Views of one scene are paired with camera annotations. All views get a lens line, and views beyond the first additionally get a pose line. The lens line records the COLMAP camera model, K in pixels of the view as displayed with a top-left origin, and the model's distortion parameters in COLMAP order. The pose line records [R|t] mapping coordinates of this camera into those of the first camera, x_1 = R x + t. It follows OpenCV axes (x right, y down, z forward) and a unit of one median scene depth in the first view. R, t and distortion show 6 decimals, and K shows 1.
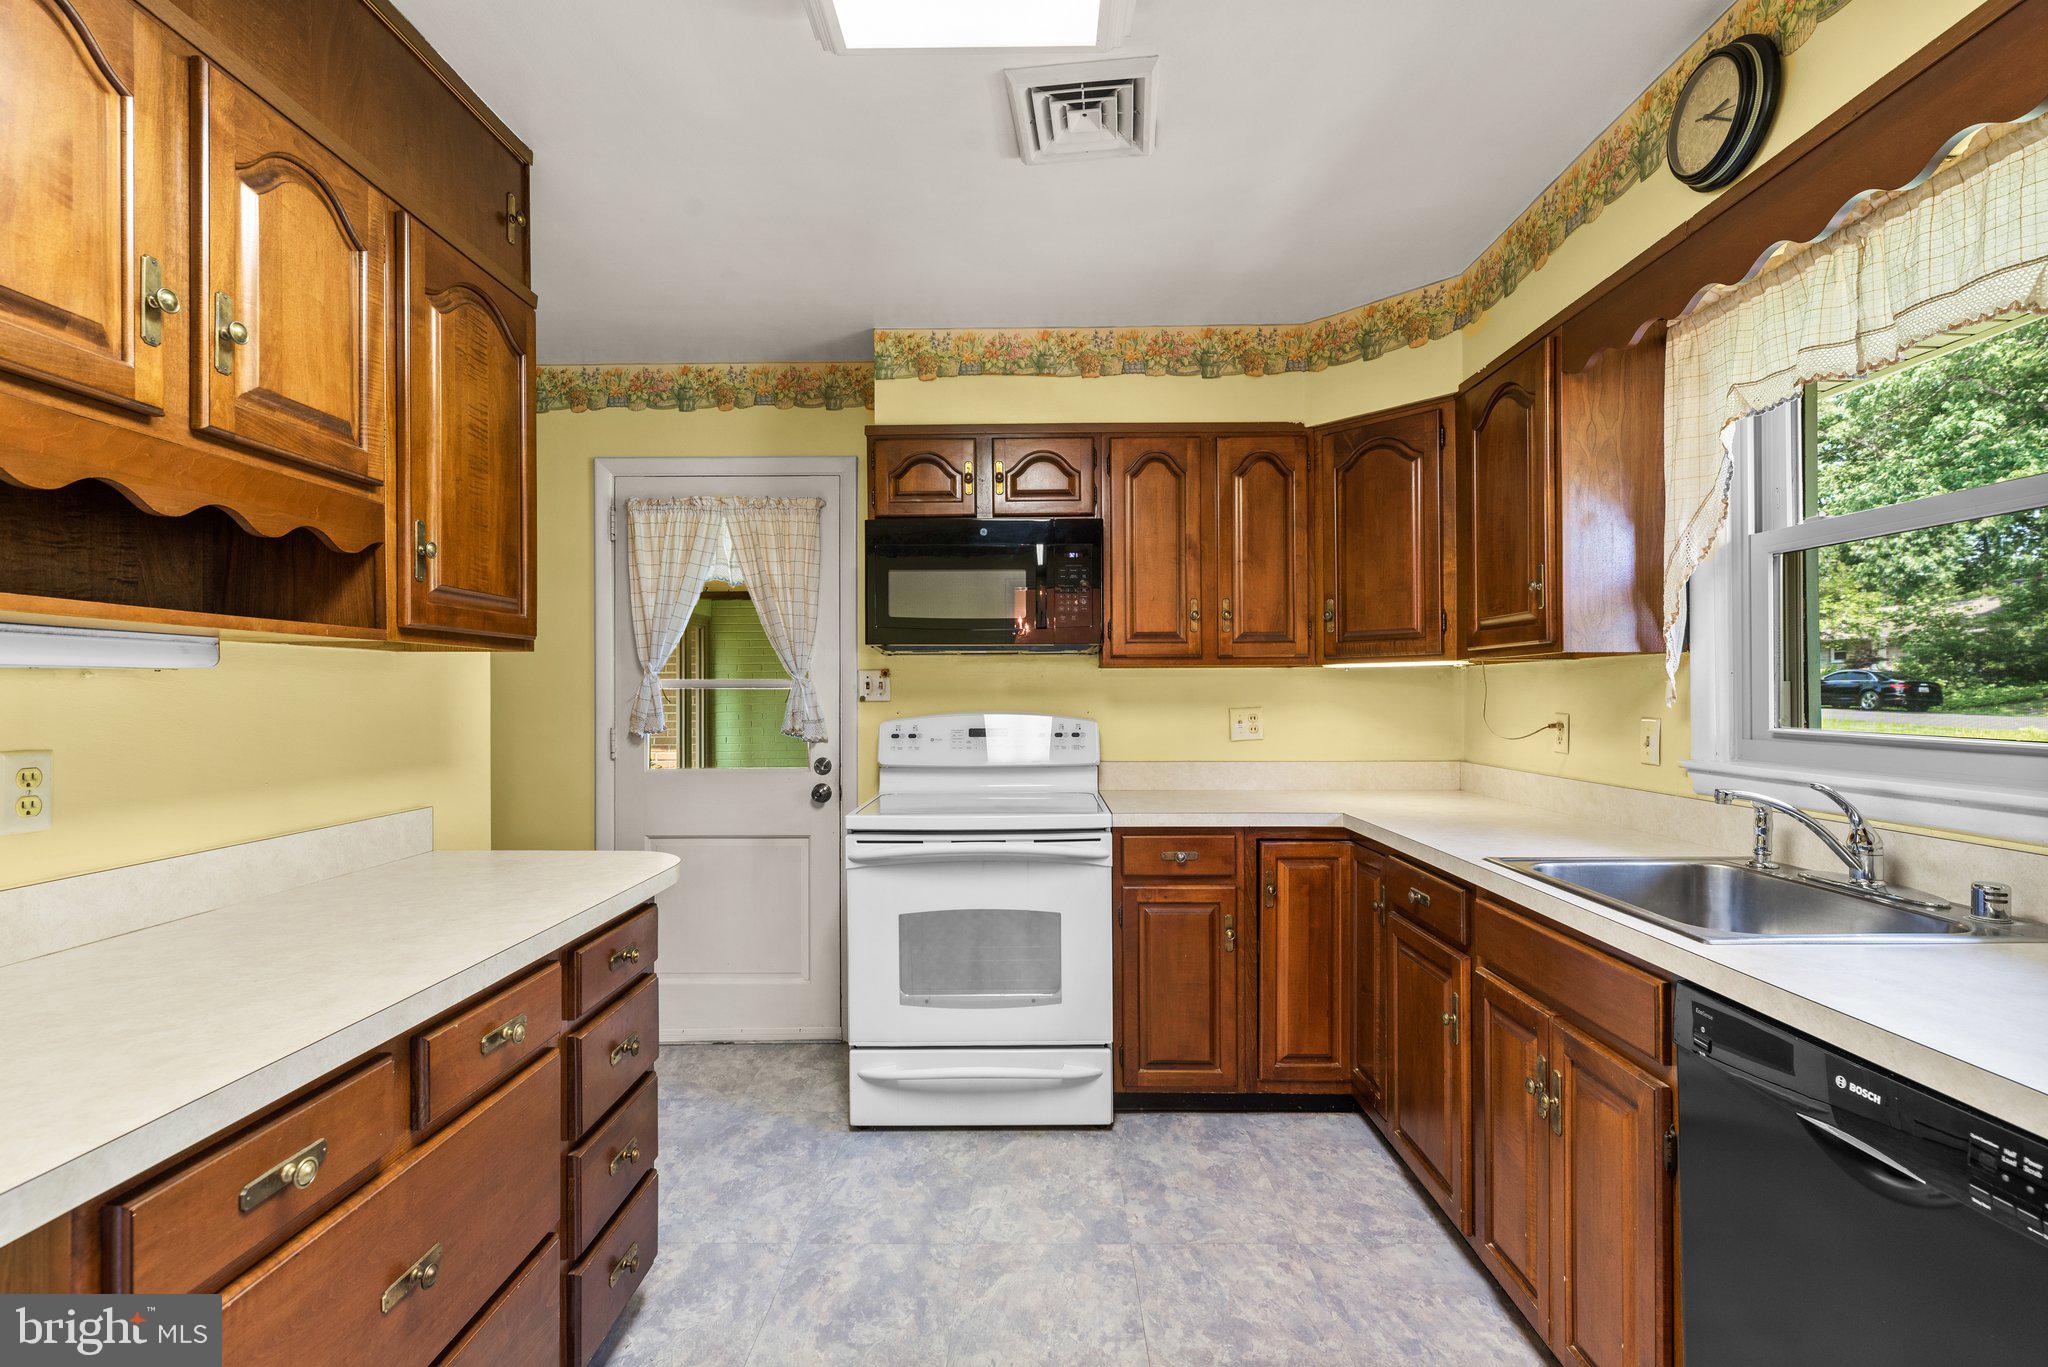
lens RADIAL K [[919.4, 0, 1031.4], [0, 919.4, 680.3], [0, 0, 1]] dist [0.005386, -0.000238]
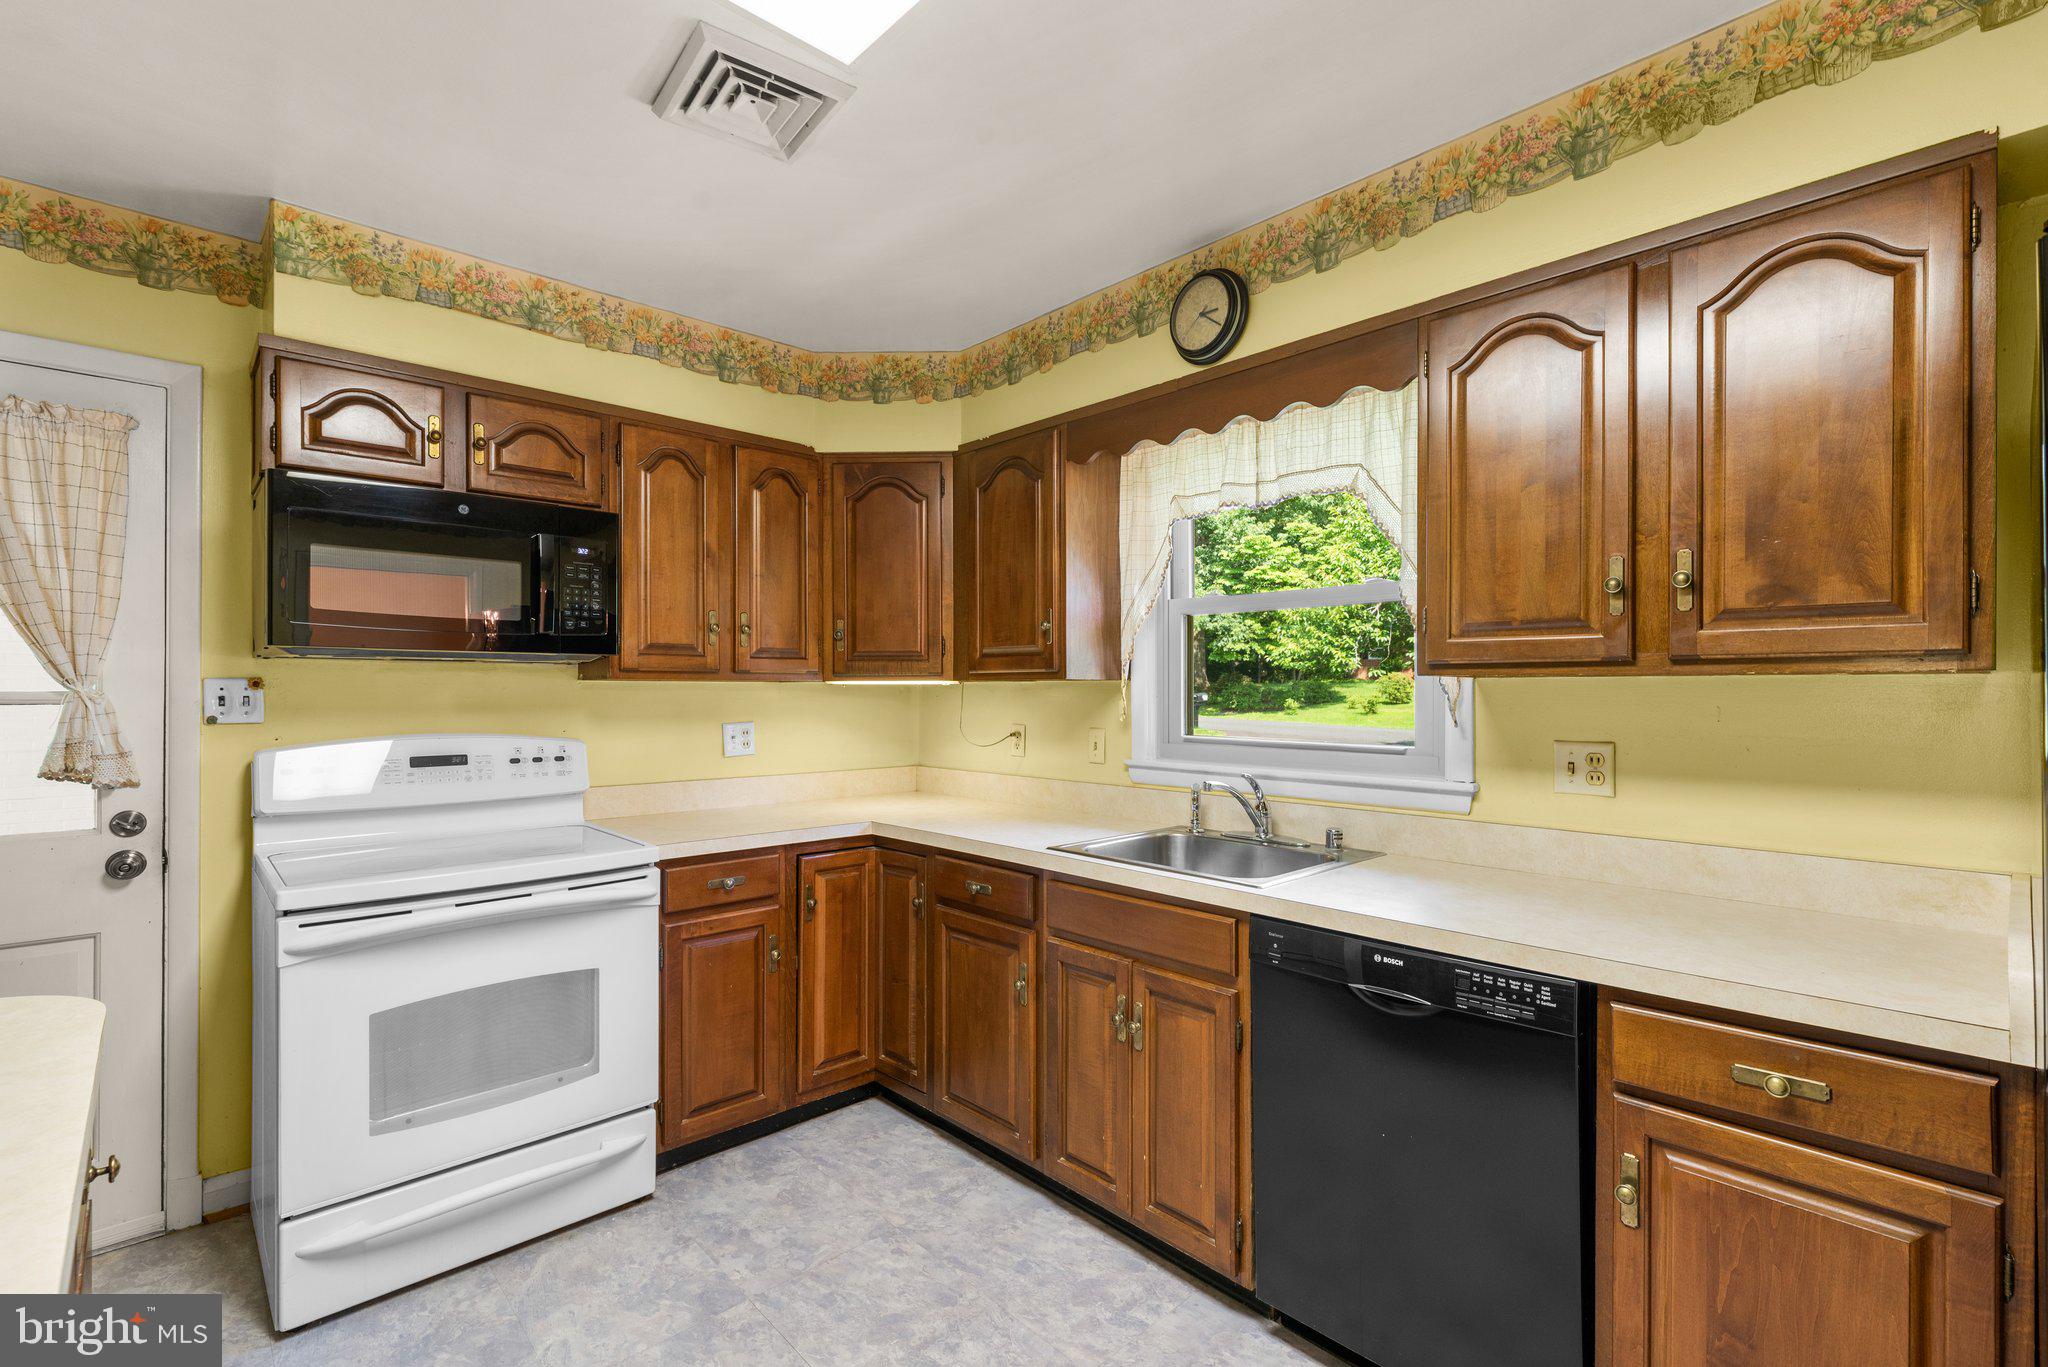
lens RADIAL K [[919.4, 0, 1036.2], [0, 919.4, 675.7], [0, 0, 1]] dist [0.005386, -0.000238]
pose [[0.719086, 0.016490, 0.694725, -0.278511], [-0.013227, 0.999862, -0.010043, -0.018188], [-0.694795, -0.001967, 0.719205, 0.092731]]
